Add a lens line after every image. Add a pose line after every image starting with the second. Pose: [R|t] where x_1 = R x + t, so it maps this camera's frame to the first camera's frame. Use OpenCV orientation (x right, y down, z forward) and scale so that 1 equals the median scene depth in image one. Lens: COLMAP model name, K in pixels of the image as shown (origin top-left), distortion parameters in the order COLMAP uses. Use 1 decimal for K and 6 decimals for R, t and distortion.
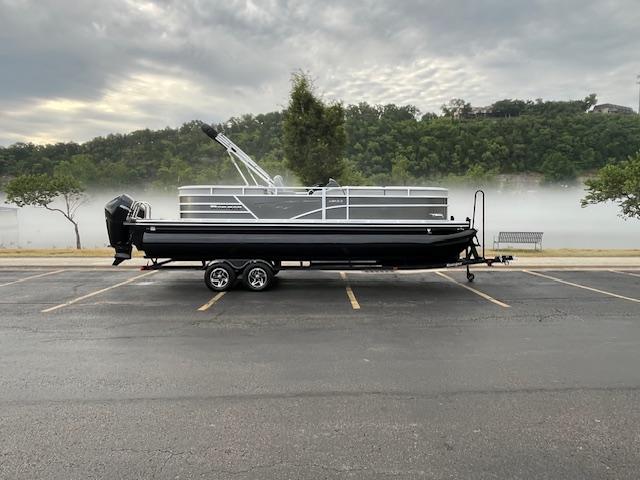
lens RADIAL K [[441.9, 0, 322.1], [0, 441.9, 234.0], [0, 0, 1]] dist [-0.000220, 0.000213]
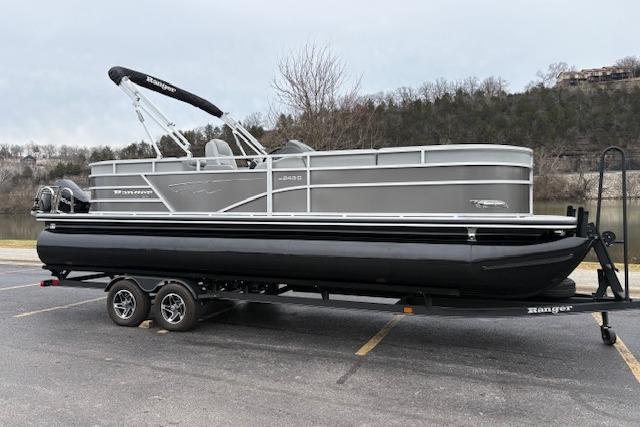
lens RADIAL K [[490.3, 0, 317.4], [0, 490.3, 212.8], [0, 0, 1]] dist [0.055663, -0.059466]
pose [[0.916750, -0.002130, -0.399456, 0.304091], [-0.018961, 0.998627, -0.048841, -0.002720], [0.399012, 0.052350, 0.915450, 0.454082]]
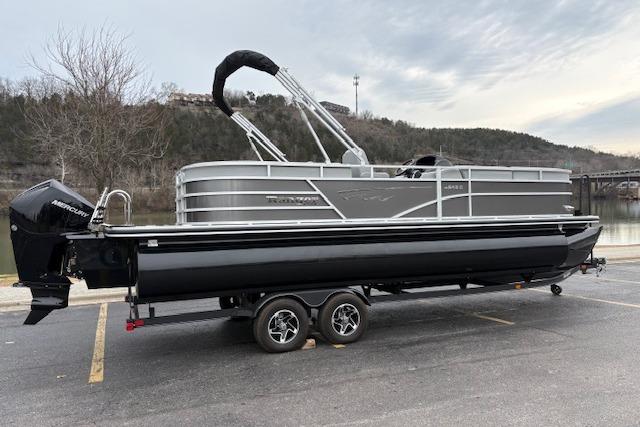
lens RADIAL K [[490.3, 0, 319.9], [0, 490.3, 216.2], [0, 0, 1]] dist [0.055663, -0.059466]
pose [[0.931810, -0.024491, 0.362120, -0.408290], [0.046474, 0.997559, -0.052119, -0.004841], [-0.359960, 0.065394, 0.930673, 0.402502]]
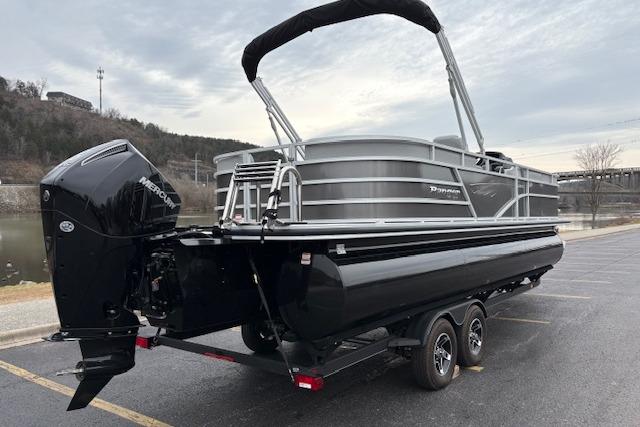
lens RADIAL K [[490.3, 0, 318.5], [0, 490.3, 224.1], [0, 0, 1]] dist [0.055663, -0.059466]
pose [[0.635913, -0.020652, 0.771484, -0.675799], [0.063019, 0.997693, -0.025237, -0.022858], [-0.769184, 0.064667, 0.635748, 0.776169]]
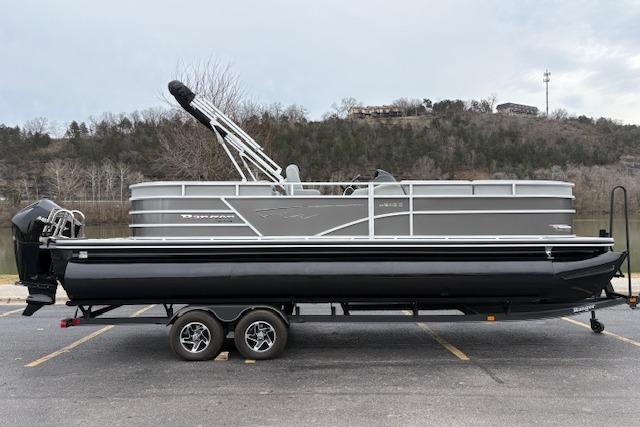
lens RADIAL K [[490.3, 0, 317.8], [0, 490.3, 215.0], [0, 0, 1]] dist [0.055663, -0.059466]
pose [[0.999927, -0.011186, -0.004527, -0.065122], [0.010775, 0.996536, -0.082457, -0.006948], [0.005434, 0.082403, 0.996584, 0.335166]]
